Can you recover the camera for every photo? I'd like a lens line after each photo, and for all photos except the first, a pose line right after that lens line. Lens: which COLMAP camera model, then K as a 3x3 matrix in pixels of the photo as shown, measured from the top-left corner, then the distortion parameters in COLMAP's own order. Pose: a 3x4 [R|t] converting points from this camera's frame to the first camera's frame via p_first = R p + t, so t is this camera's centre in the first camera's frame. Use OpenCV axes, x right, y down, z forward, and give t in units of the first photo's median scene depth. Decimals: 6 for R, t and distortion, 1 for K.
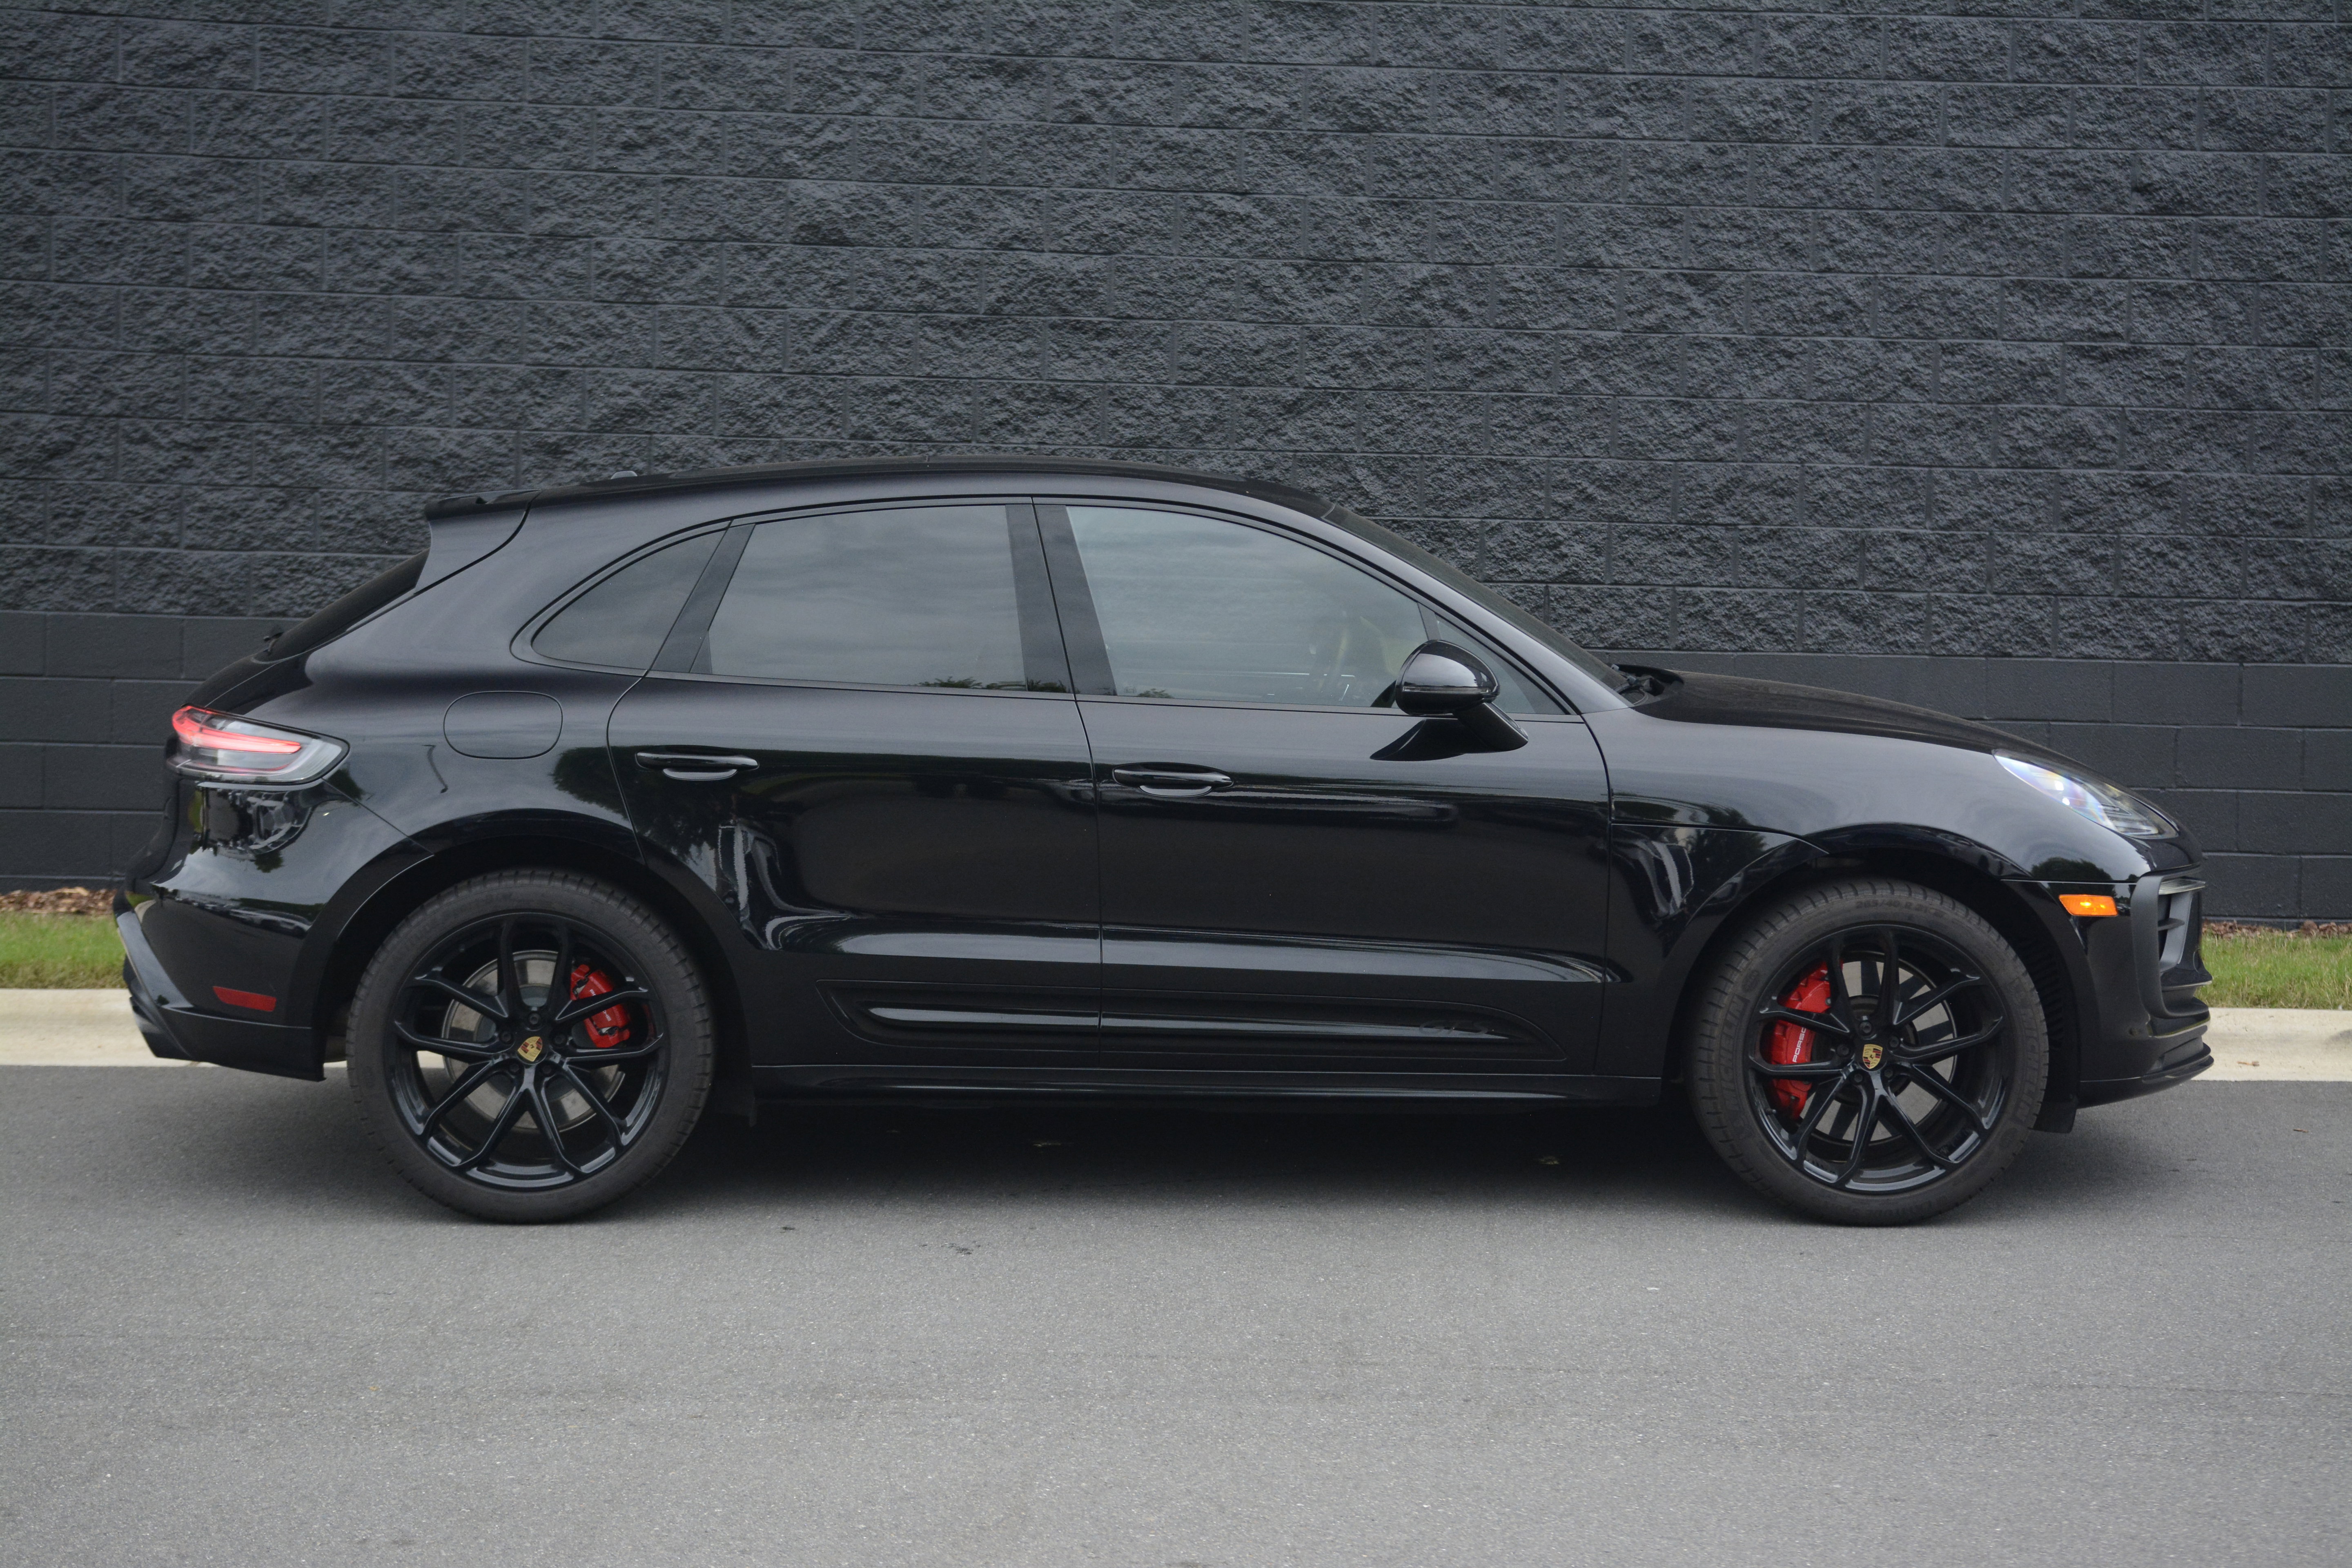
lens RADIAL K [[3385.0, 0, 1183.0], [0, 3385.0, 777.0], [0, 0, 1]] dist [0.114844, 0.000000]
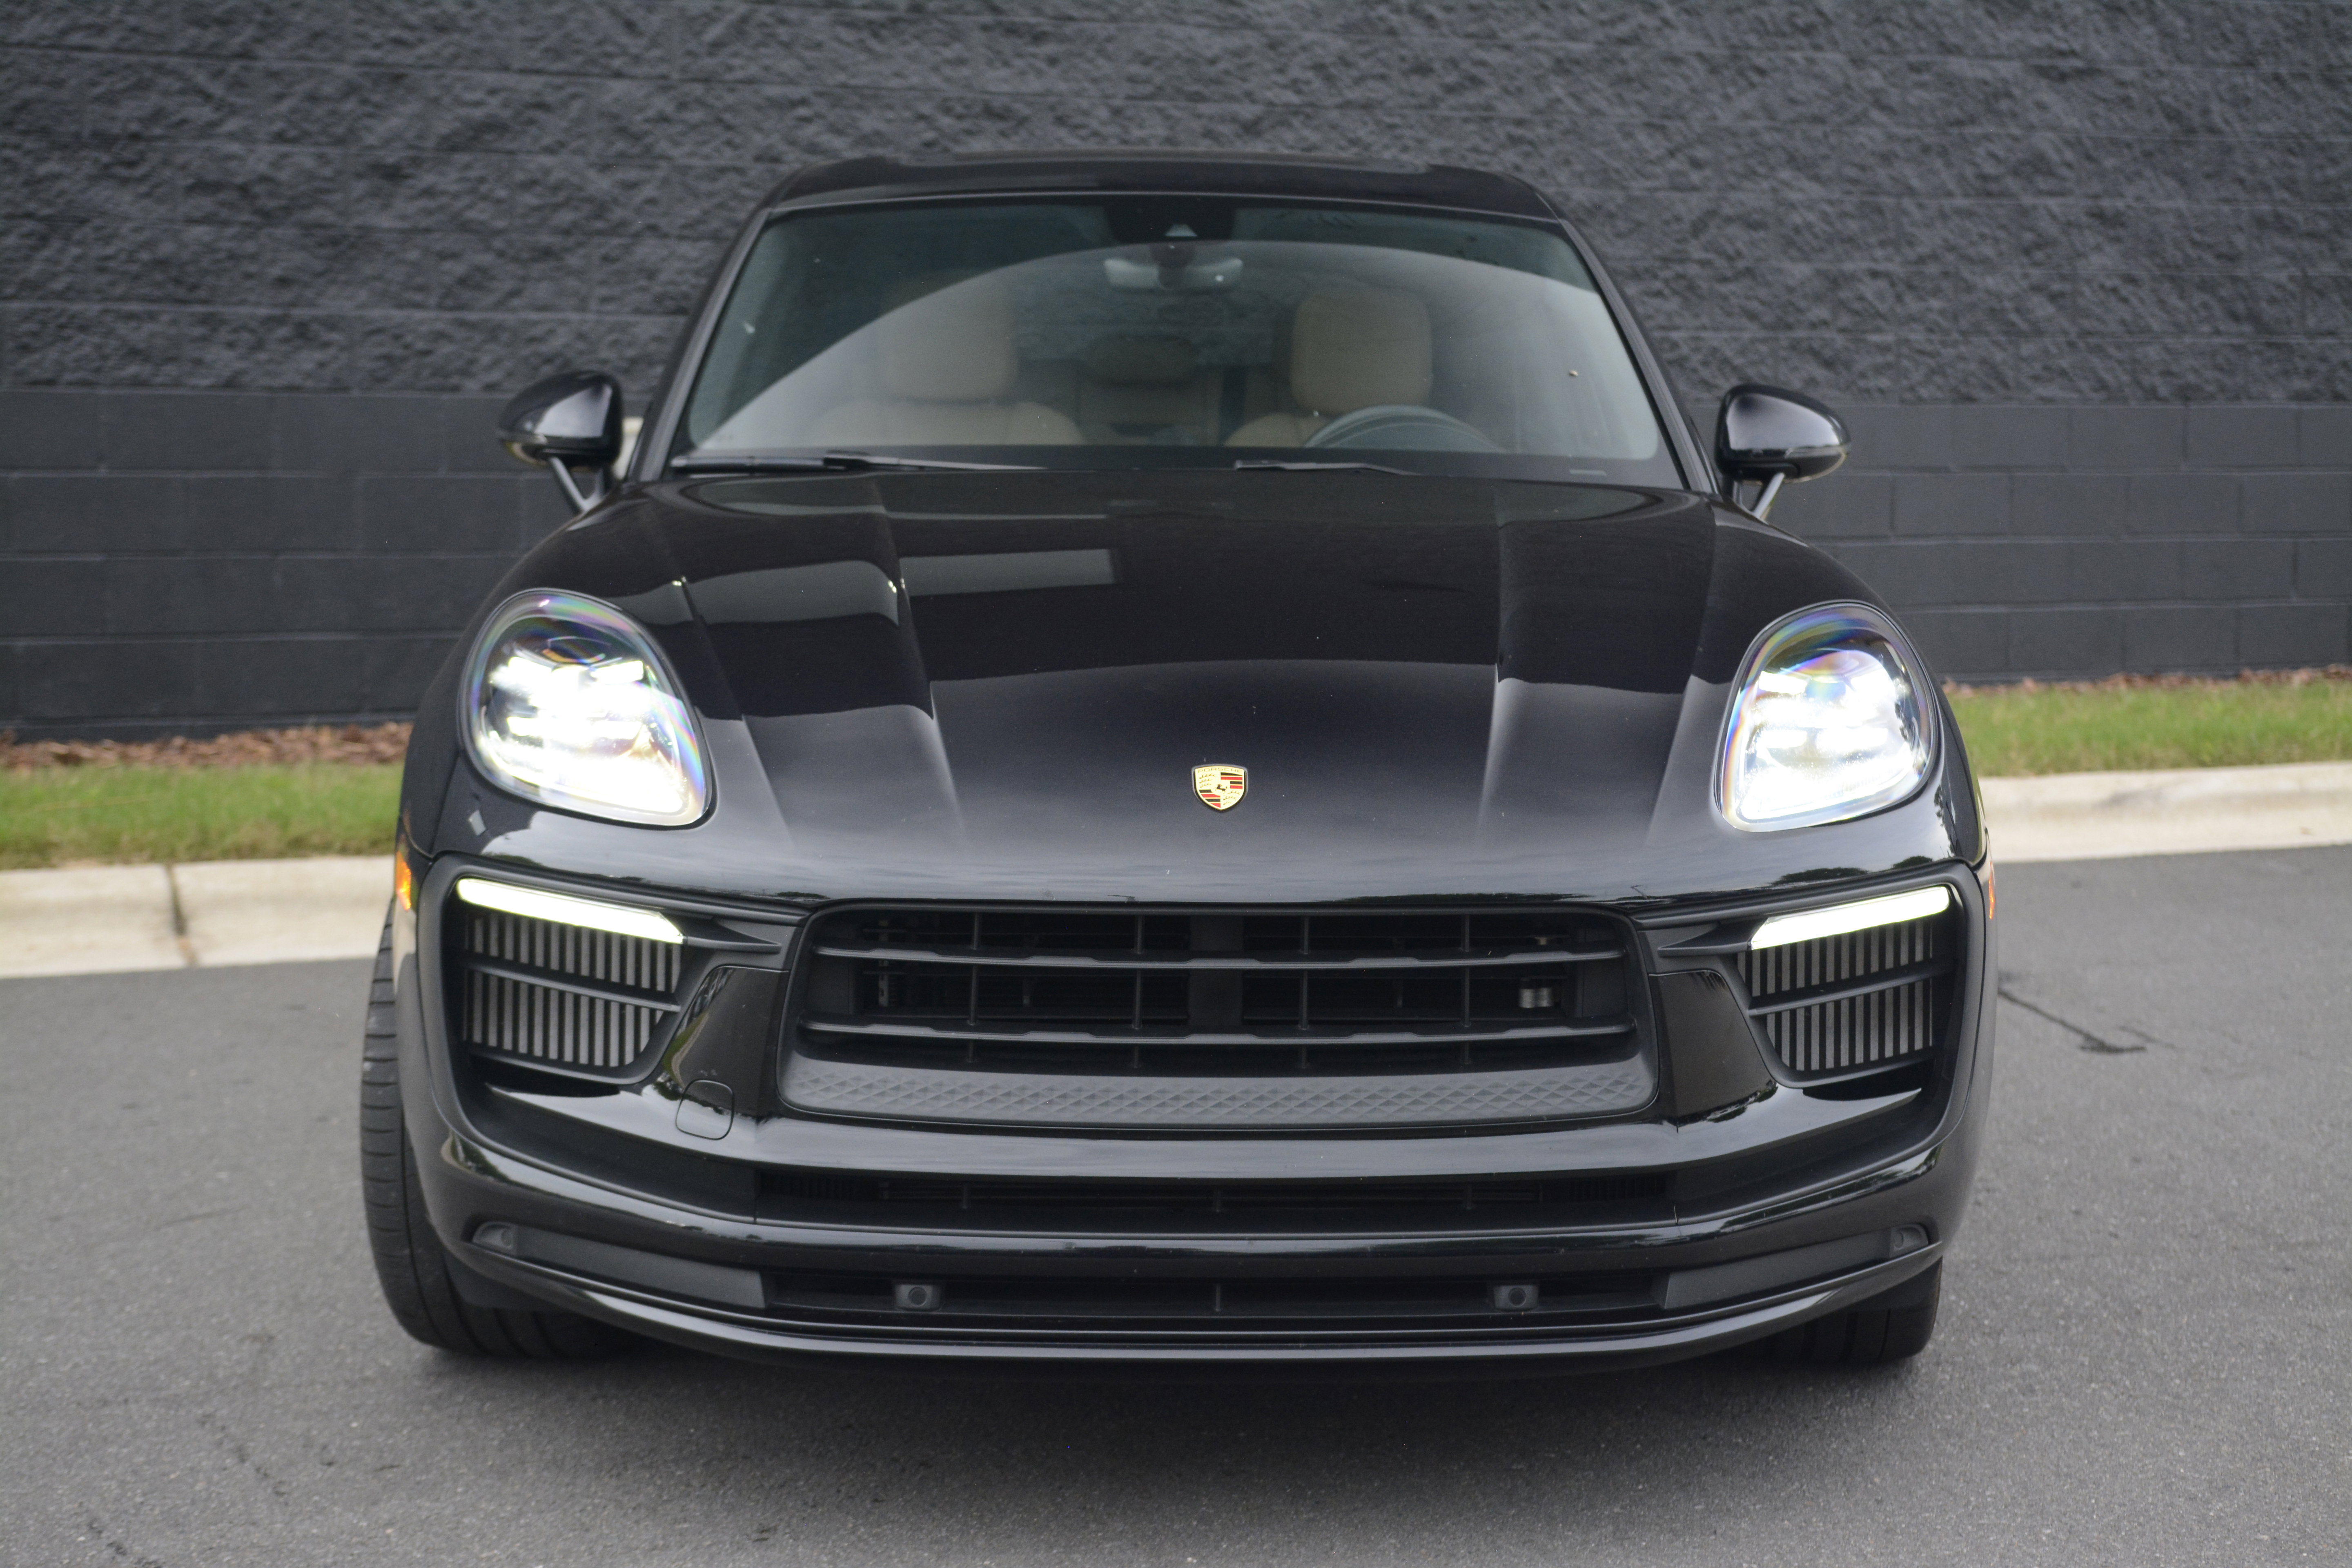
lens RADIAL K [[3385.0, 0, 1178.1], [0, 3385.0, 789.8], [0, 0, 1]] dist [0.114844, 0.000000]
pose [[0.955409, -0.050905, 0.290866, -0.250555], [0.031681, 0.997014, 0.070426, -0.001959], [-0.293582, -0.058071, 0.954168, 0.167845]]
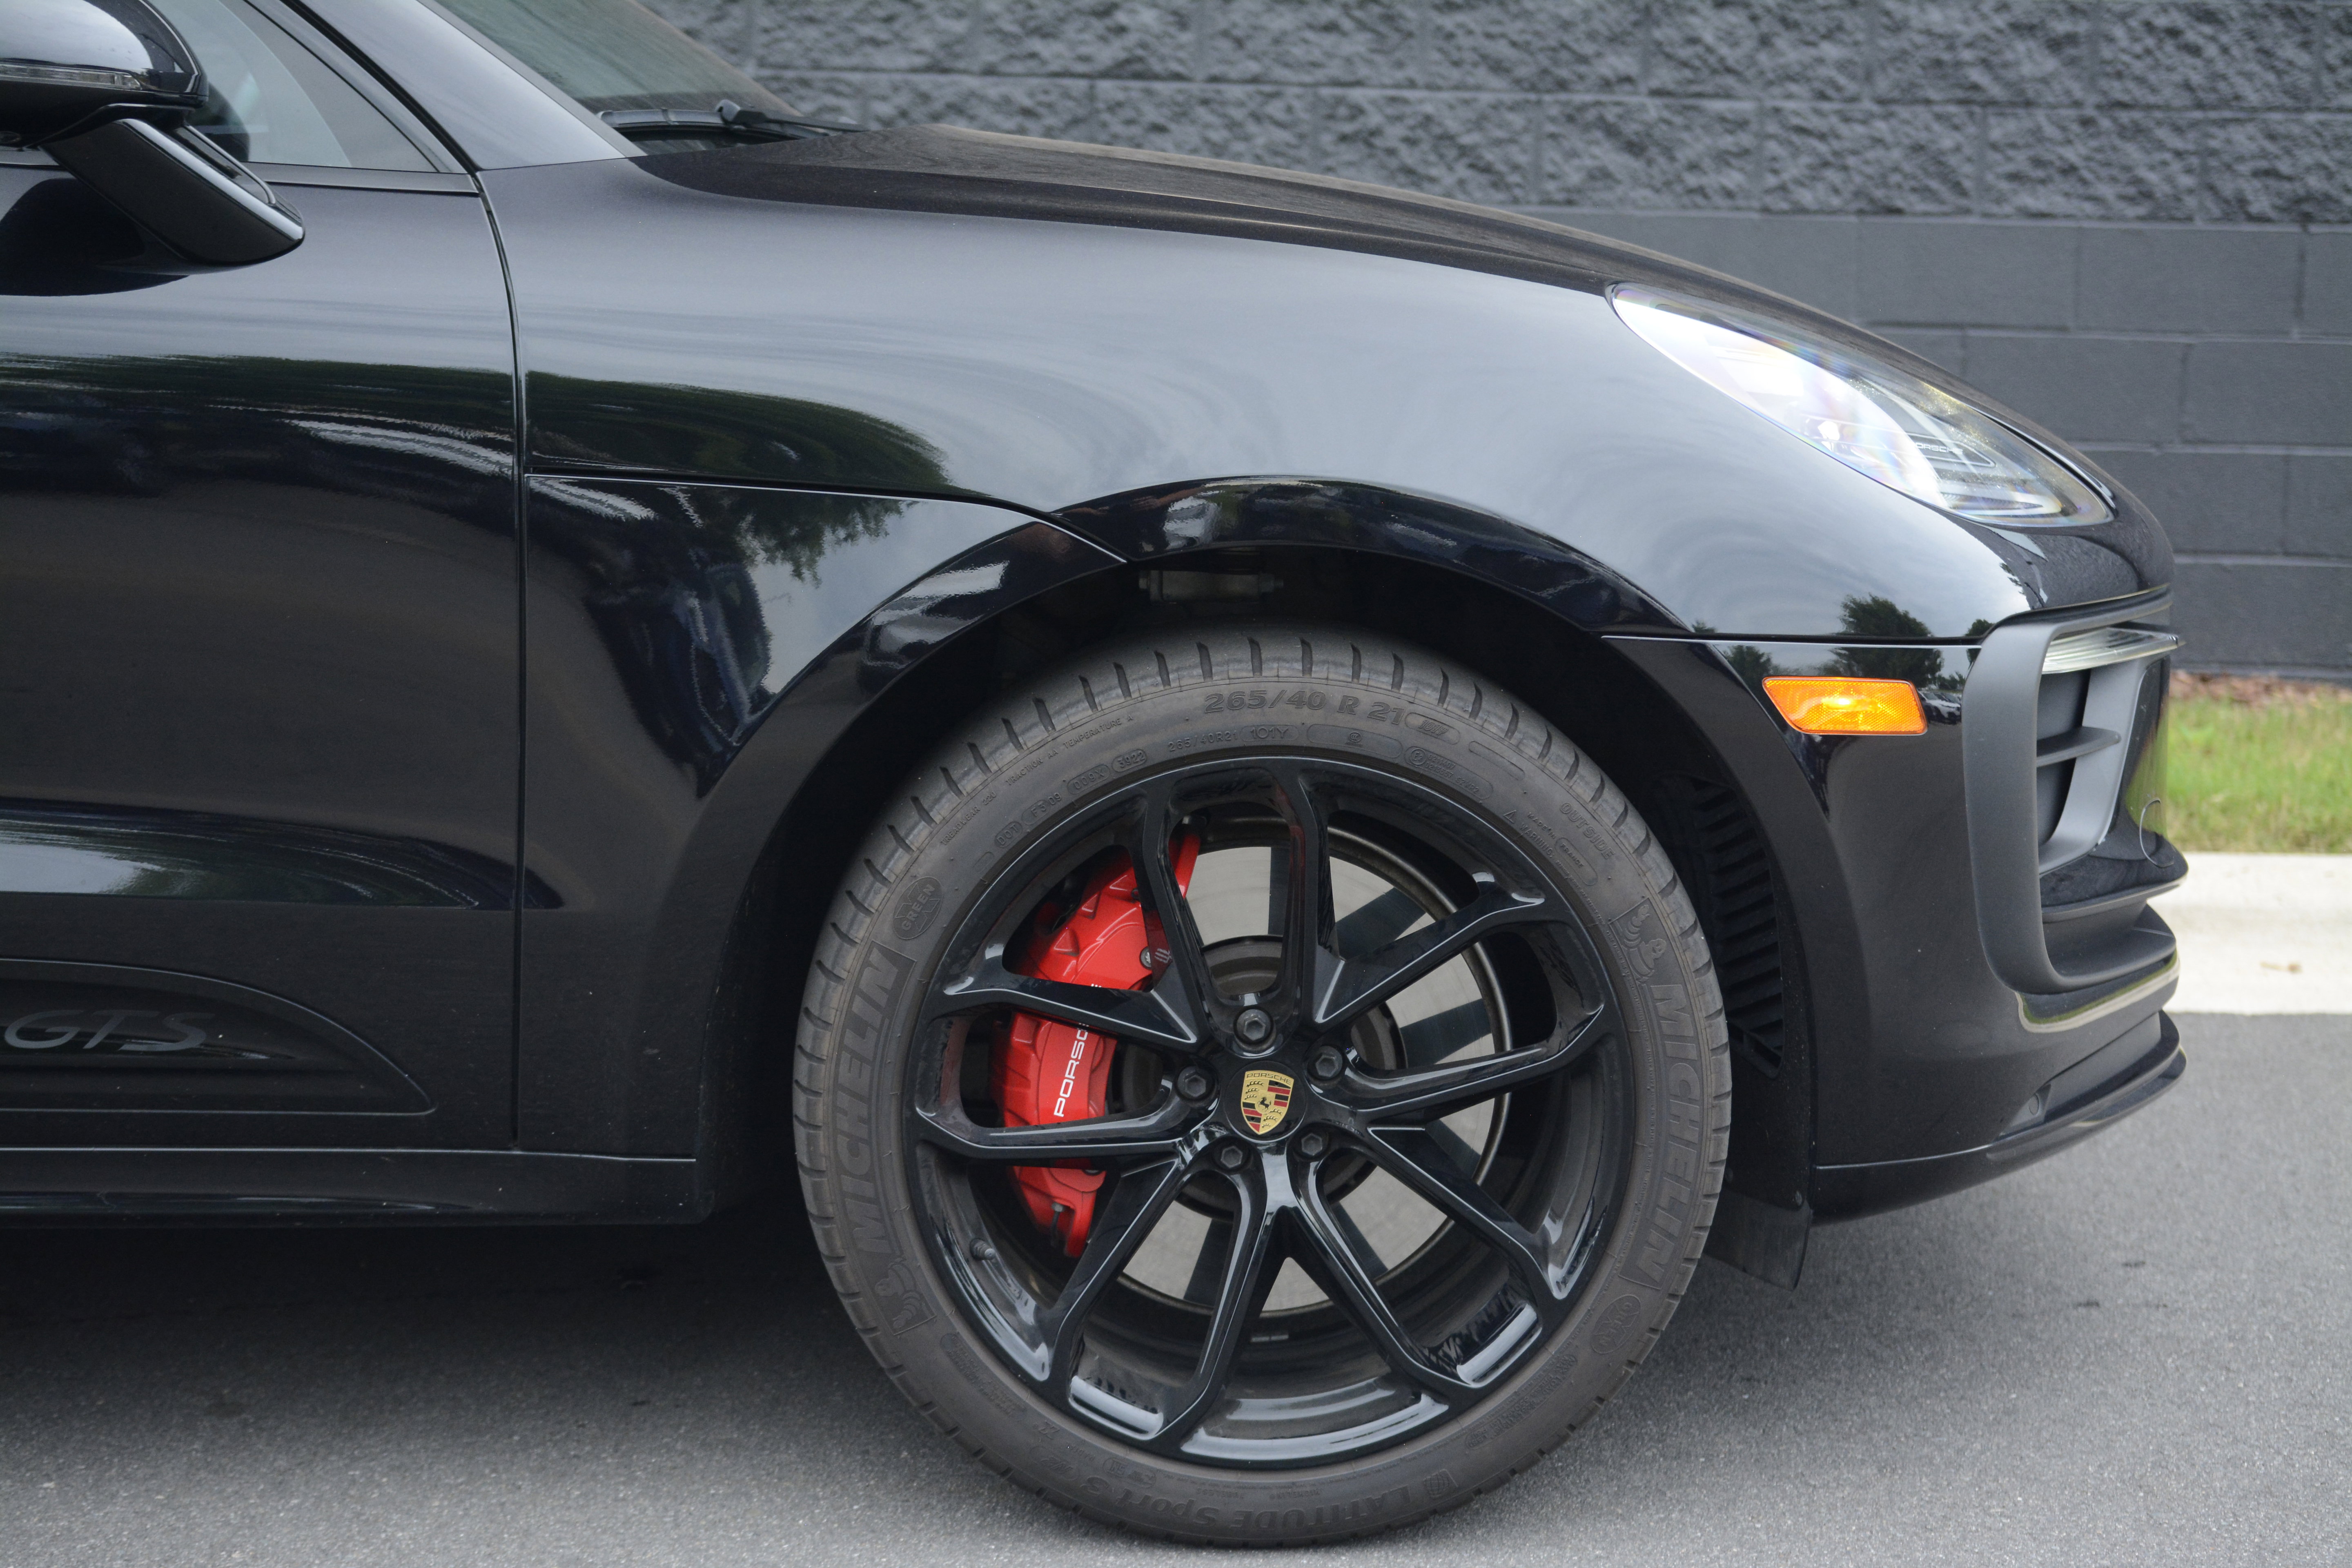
lens RADIAL K [[3385.0, 0, 1180.9], [0, 3385.0, 783.3], [0, 0, 1]] dist [0.114844, 0.000000]
pose [[0.999833, 0.008642, -0.016107, 0.134778], [-0.007137, 0.995798, 0.091296, 0.008688], [0.016828, -0.091166, 0.995694, 0.426951]]
